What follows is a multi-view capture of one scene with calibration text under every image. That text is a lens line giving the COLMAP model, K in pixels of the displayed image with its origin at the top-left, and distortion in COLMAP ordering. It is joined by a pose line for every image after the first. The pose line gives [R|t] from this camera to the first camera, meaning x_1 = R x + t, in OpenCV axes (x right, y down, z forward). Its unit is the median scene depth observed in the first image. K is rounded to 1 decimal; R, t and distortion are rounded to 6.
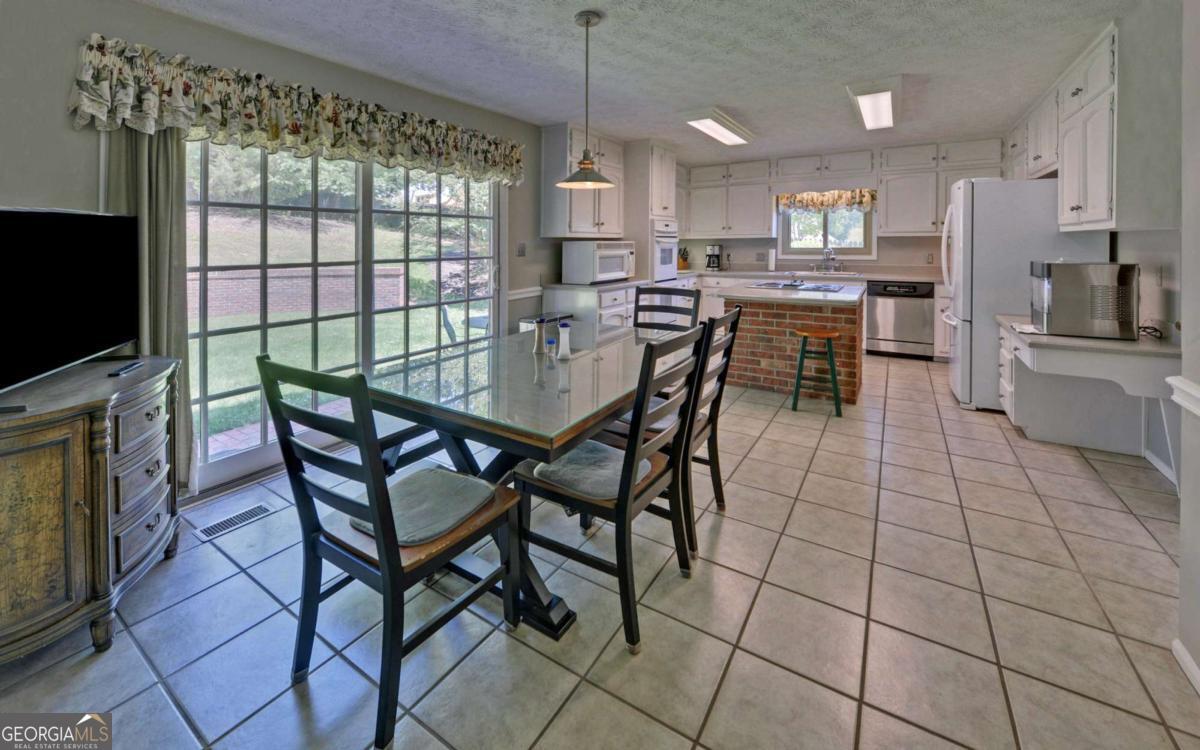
lens RADIAL K [[491.2, 0, 597.3], [0, 491.2, 272.7], [0, 0, 1]] dist [-0.028562, -0.000049]
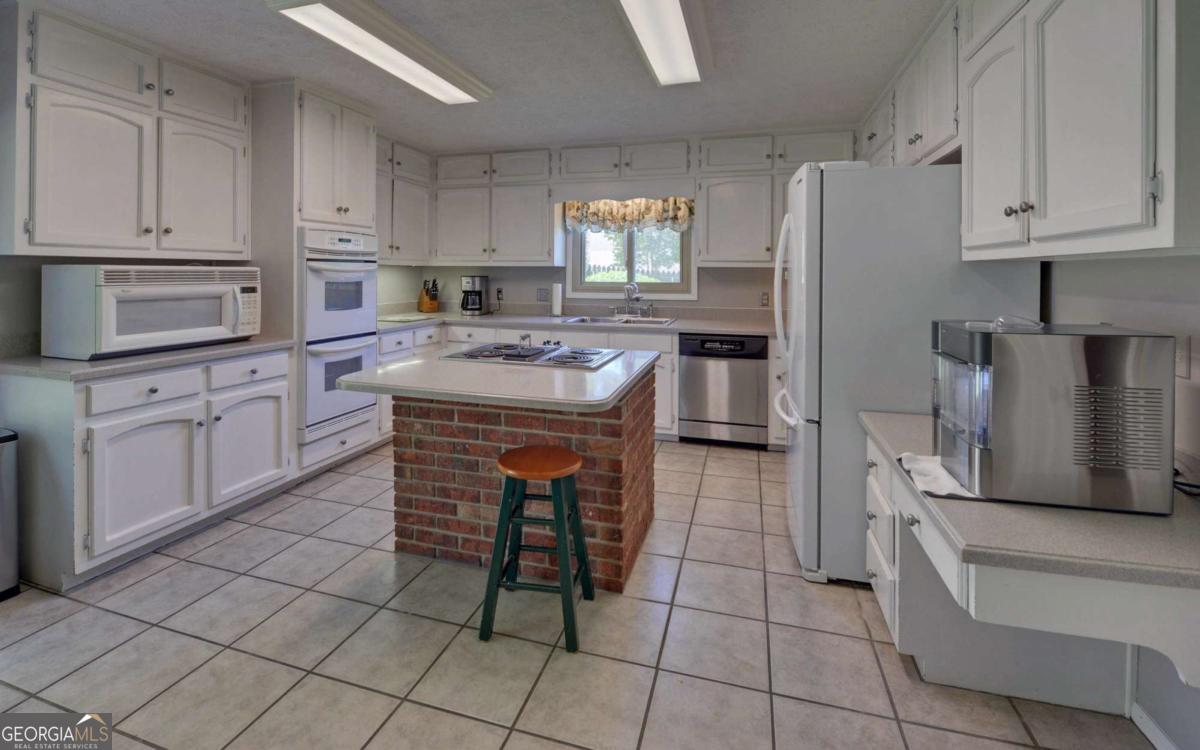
lens RADIAL K [[510.0, 0, 600.5], [0, 510.0, 297.1], [0, 0, 1]] dist [-0.020661, -0.000021]
pose [[0.964821, 0.004085, 0.262874, 0.276796], [-0.001161, 0.999936, -0.011276, -0.025449], [-0.262903, 0.010574, 0.964764, 0.367131]]
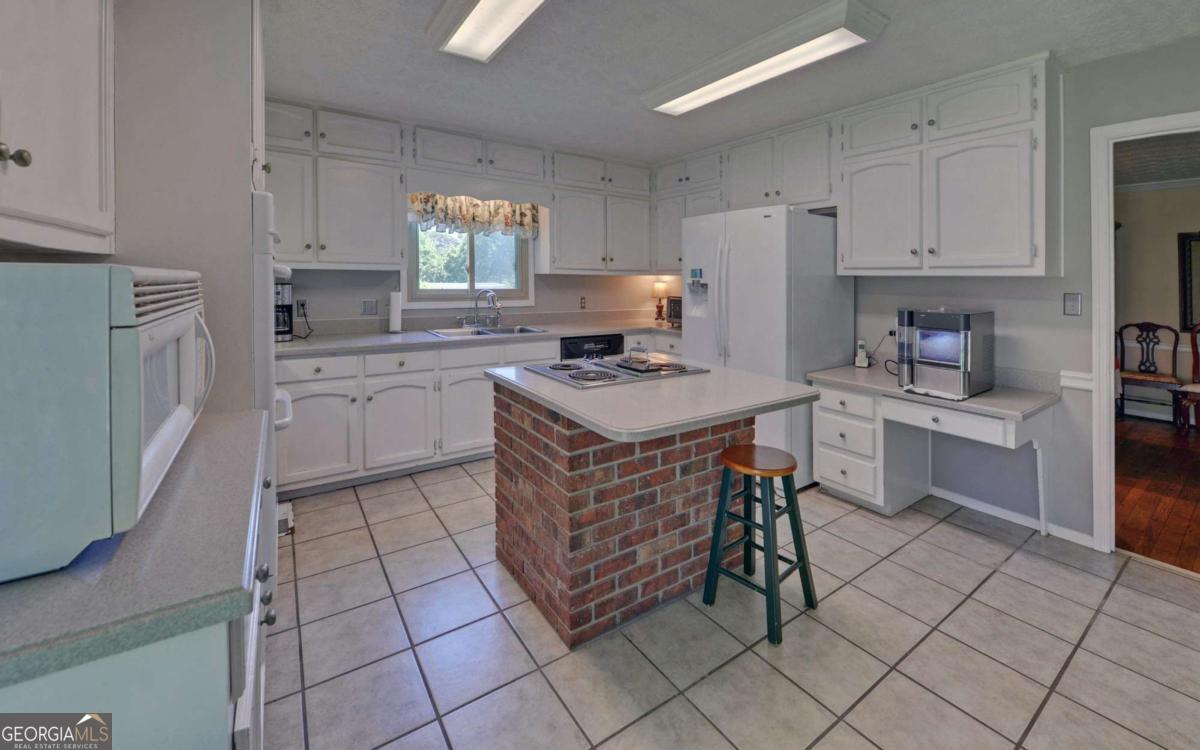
lens RADIAL K [[503.2, 0, 596.8], [0, 503.2, 299.1], [0, 0, 1]] dist [-0.001855, -0.000100]
pose [[0.402891, -0.020822, 0.915011, -0.076190], [0.036893, 0.999298, 0.006496, -0.042603], [-0.914504, 0.031140, 0.403377, 0.689325]]
